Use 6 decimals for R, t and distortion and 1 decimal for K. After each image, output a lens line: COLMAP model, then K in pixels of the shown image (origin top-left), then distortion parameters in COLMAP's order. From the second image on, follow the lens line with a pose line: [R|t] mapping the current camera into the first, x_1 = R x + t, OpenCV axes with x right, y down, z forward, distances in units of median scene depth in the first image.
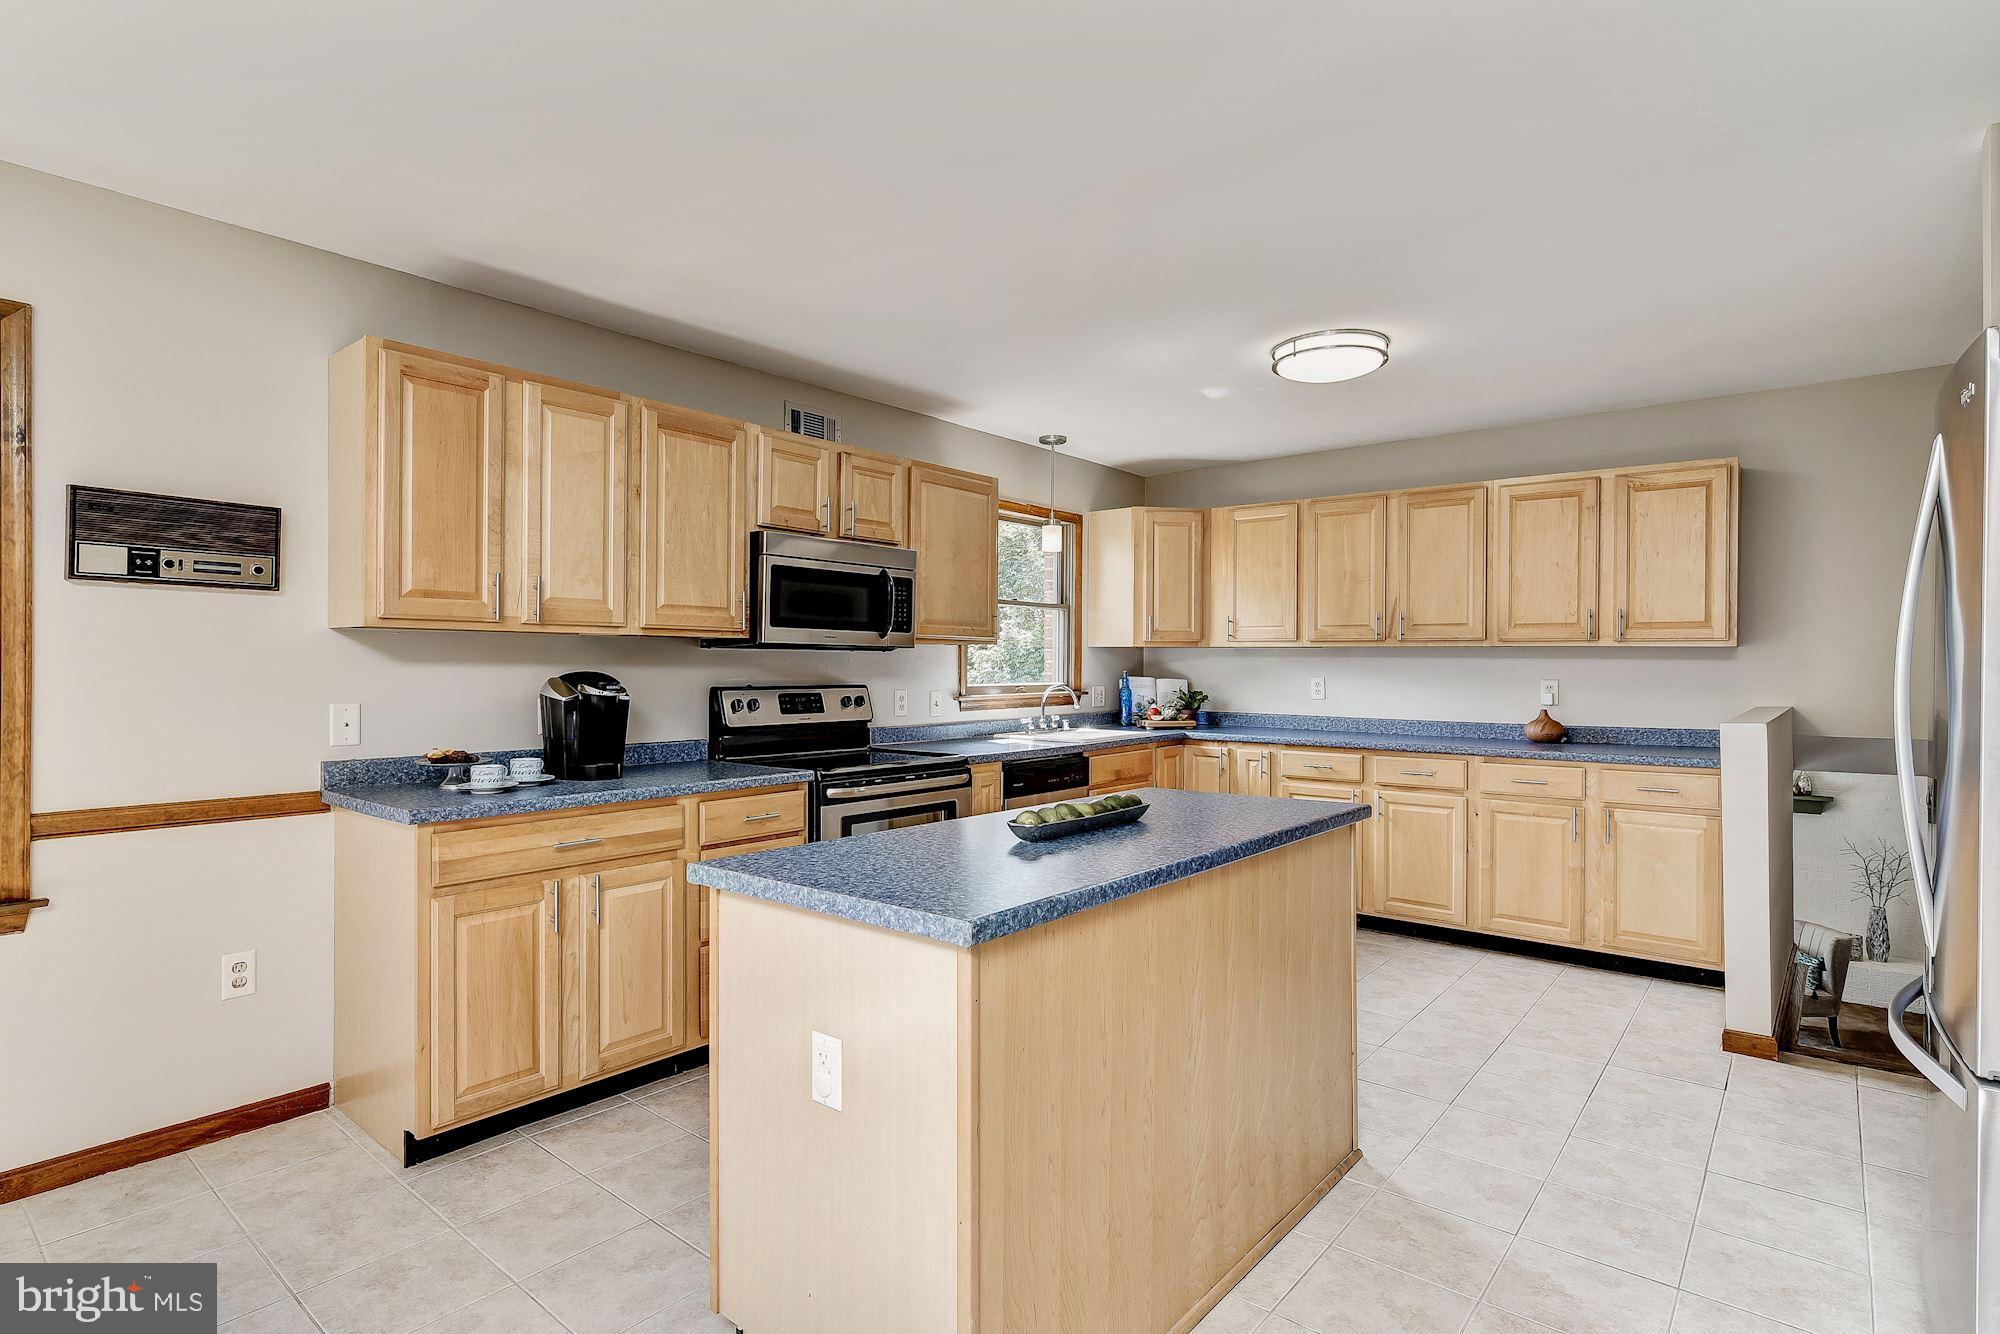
lens RADIAL K [[1009.6, 0, 999.3], [0, 1009.6, 670.3], [0, 0, 1]] dist [-0.007227, 0.004614]
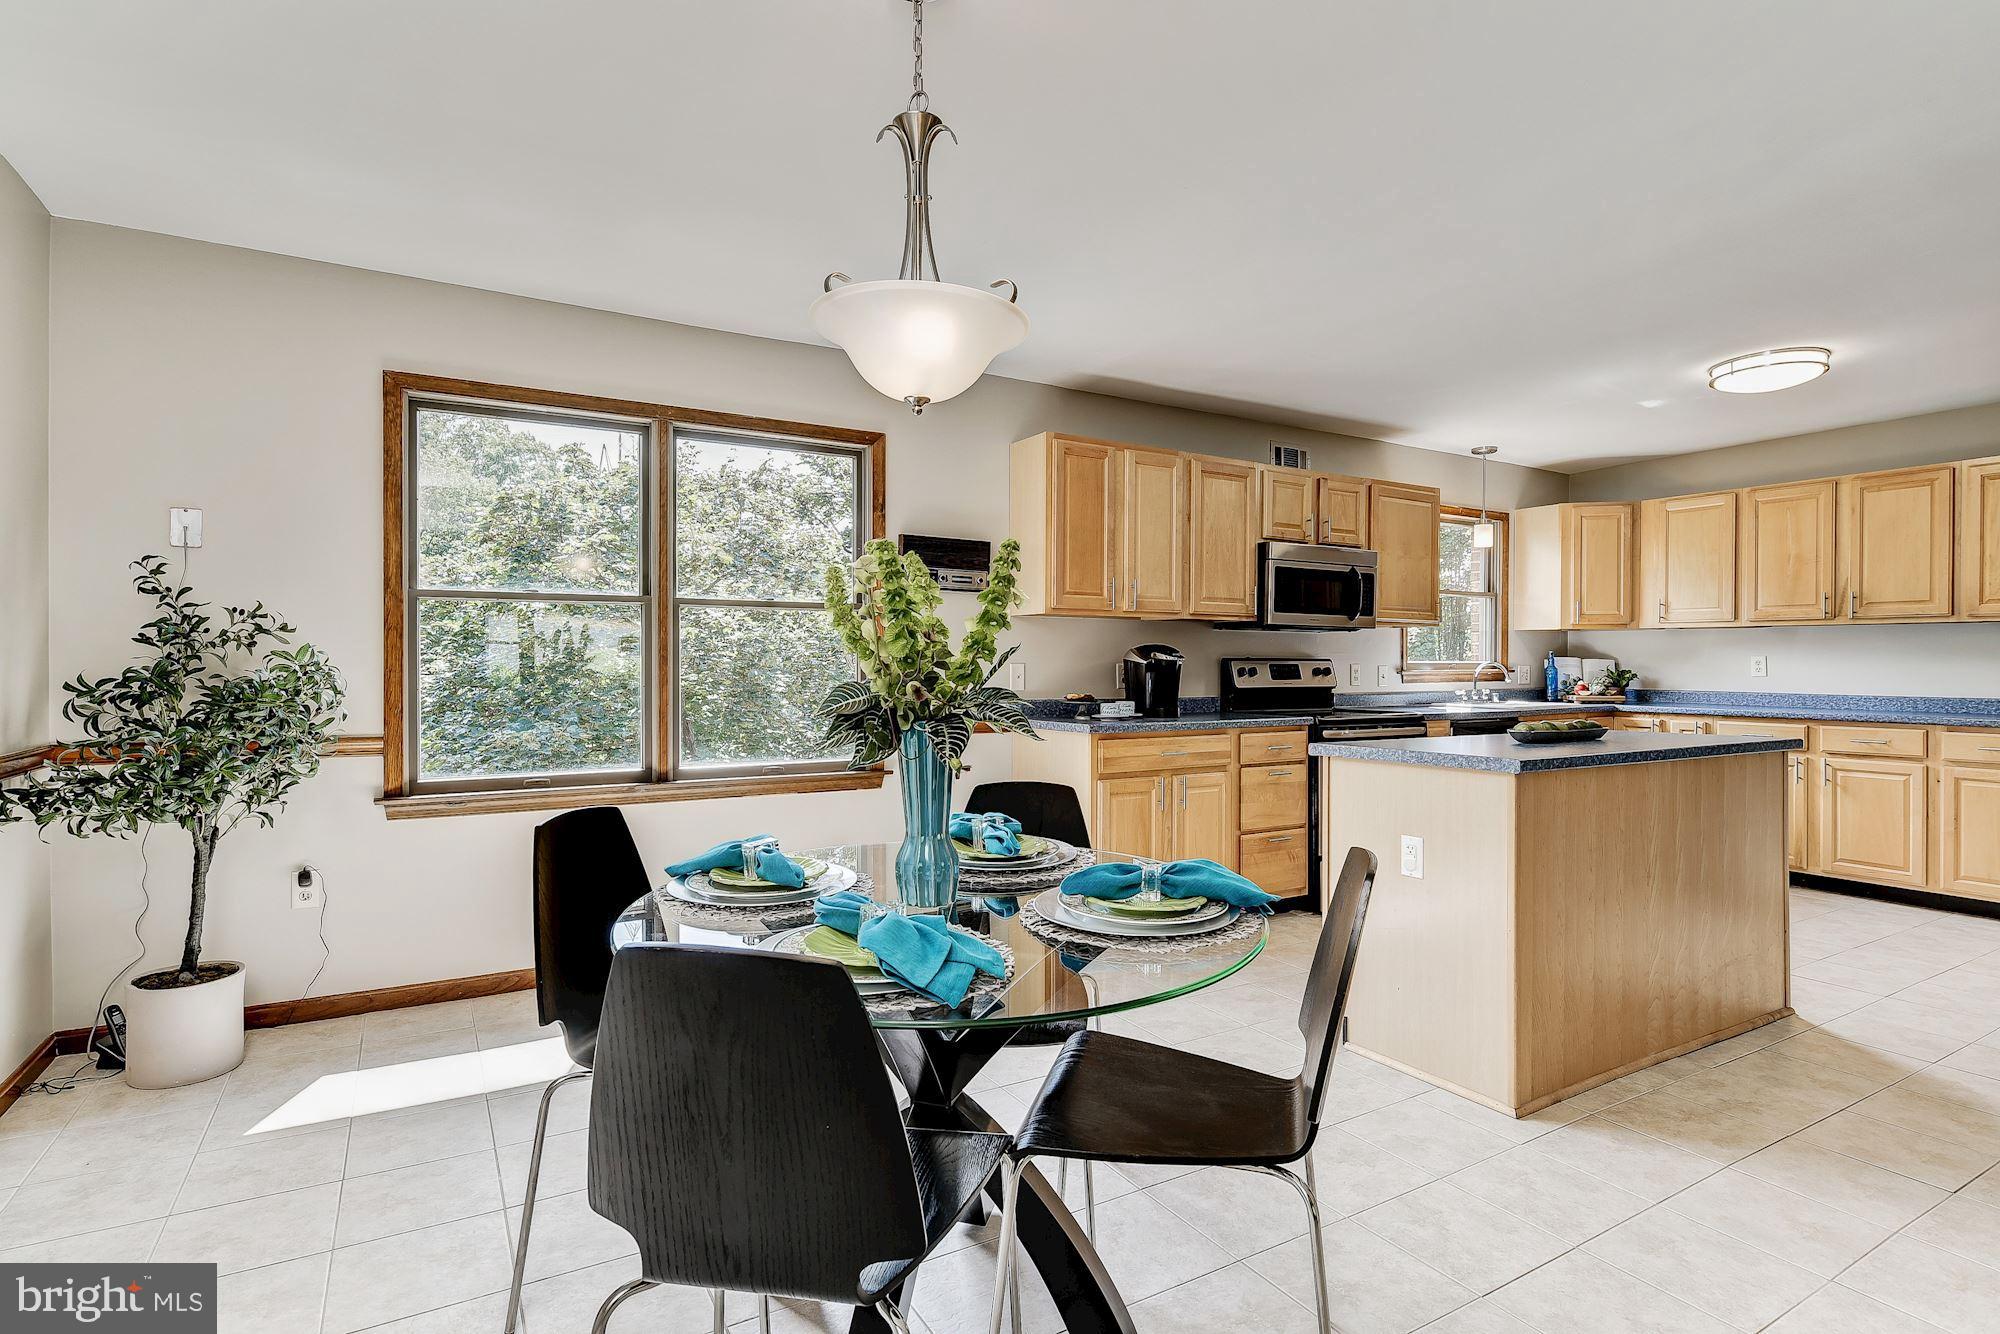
lens RADIAL K [[1009.6, 0, 999.3], [0, 1009.6, 671.5], [0, 0, 1]] dist [-0.007227, 0.004614]
pose [[0.941382, 0.000572, -0.337342, -0.096730], [-0.000284, 1.000000, 0.000905, 0.029081], [0.337343, -0.000756, 0.941382, -0.328783]]
